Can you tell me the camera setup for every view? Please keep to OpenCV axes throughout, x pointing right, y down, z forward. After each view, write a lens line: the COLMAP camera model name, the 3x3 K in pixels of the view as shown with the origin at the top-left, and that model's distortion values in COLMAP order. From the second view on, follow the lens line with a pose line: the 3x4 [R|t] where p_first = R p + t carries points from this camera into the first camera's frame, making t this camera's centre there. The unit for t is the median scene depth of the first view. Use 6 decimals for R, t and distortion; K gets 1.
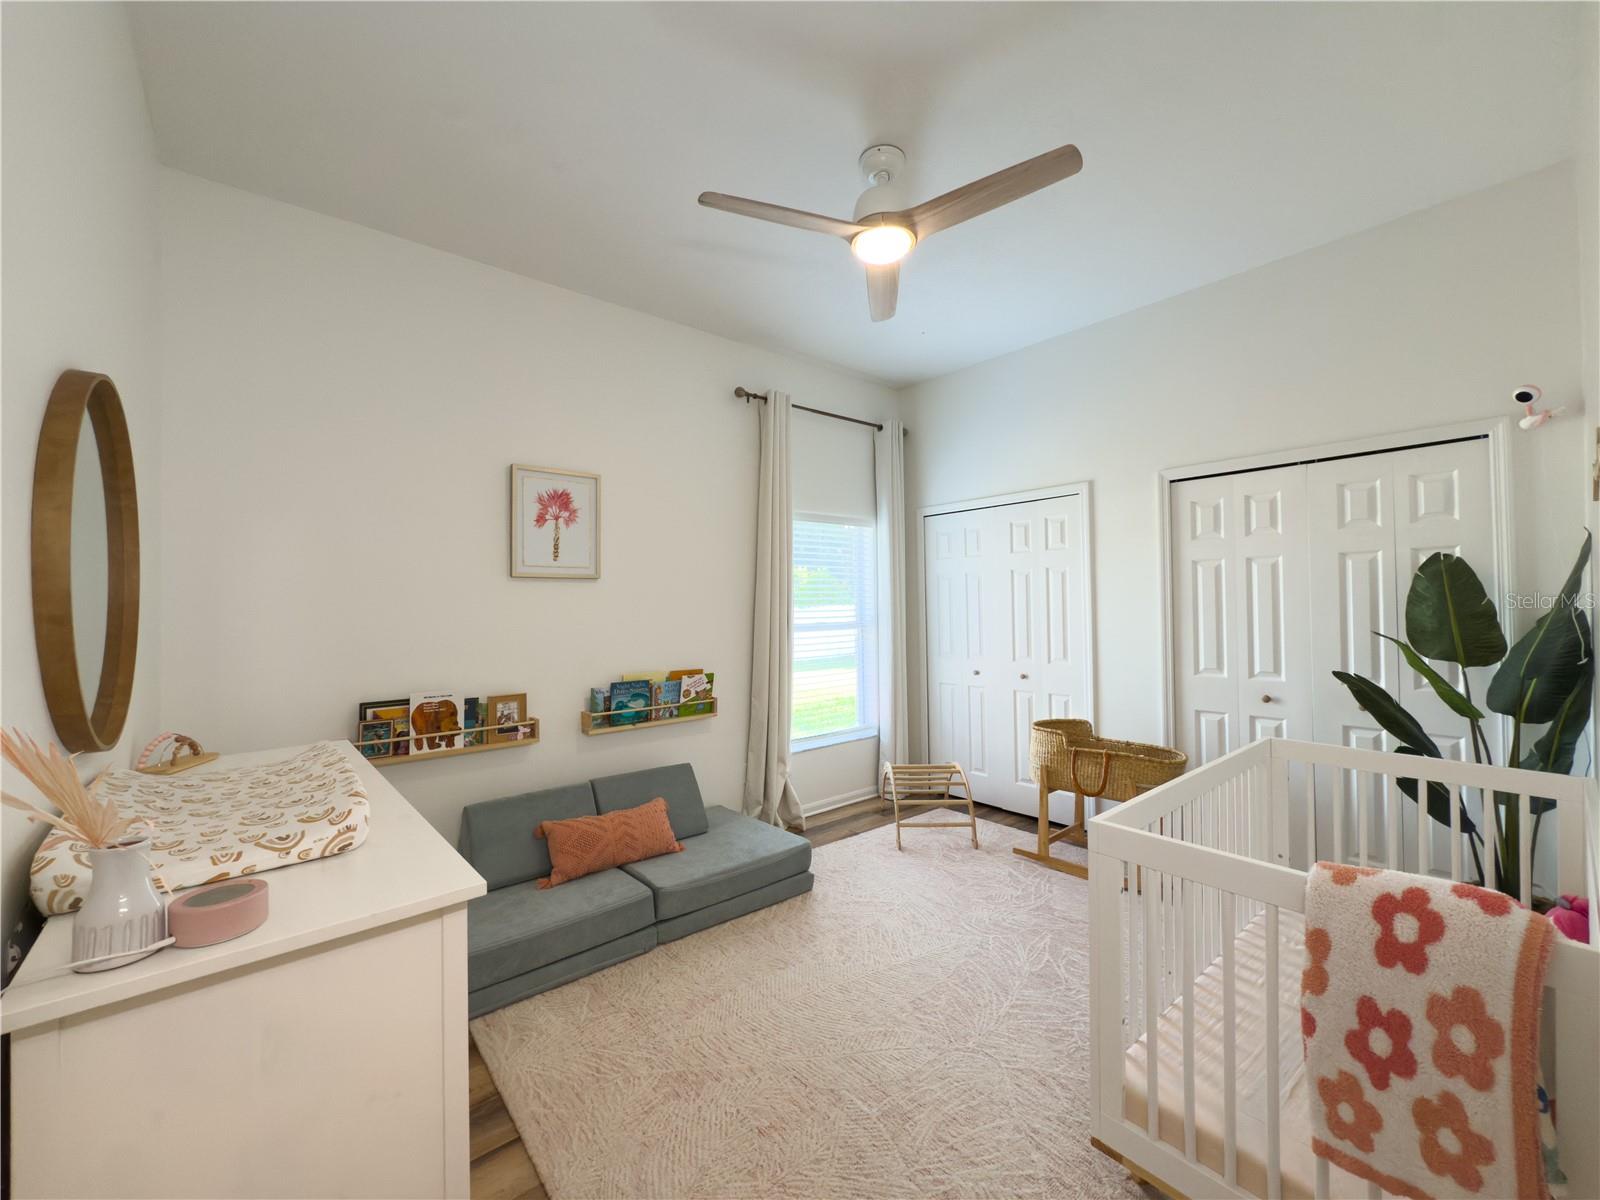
lens RADIAL K [[641.3, 0, 800.0], [0, 641.3, 600.0], [0, 0, 1]] dist [-0.001055, -0.000108]
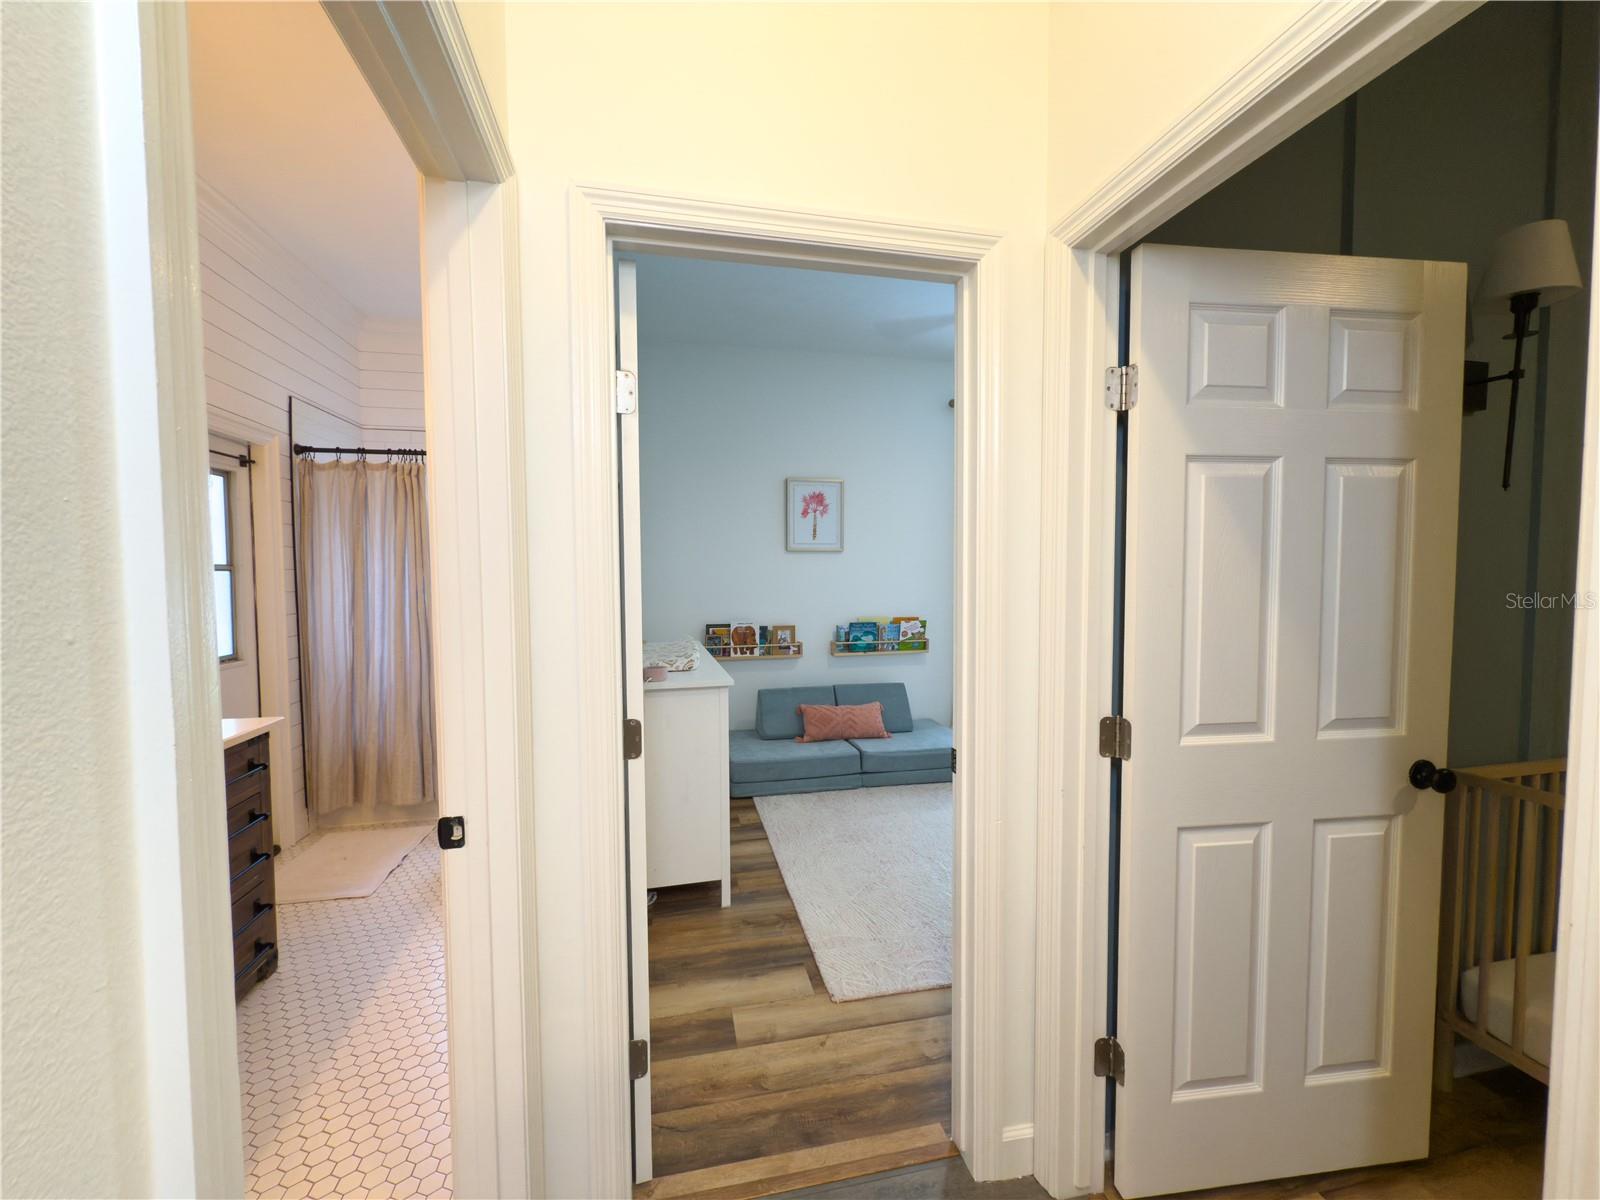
lens RADIAL K [[641.3, 0, 800.0], [0, 641.3, 600.0], [0, 0, 1]] dist [-0.001055, -0.000108]
pose [[0.885529, 0.030597, -0.463576, 0.306507], [-0.002261, 0.998101, 0.061557, -0.012995], [0.464579, -0.053463, 0.883916, -0.373380]]
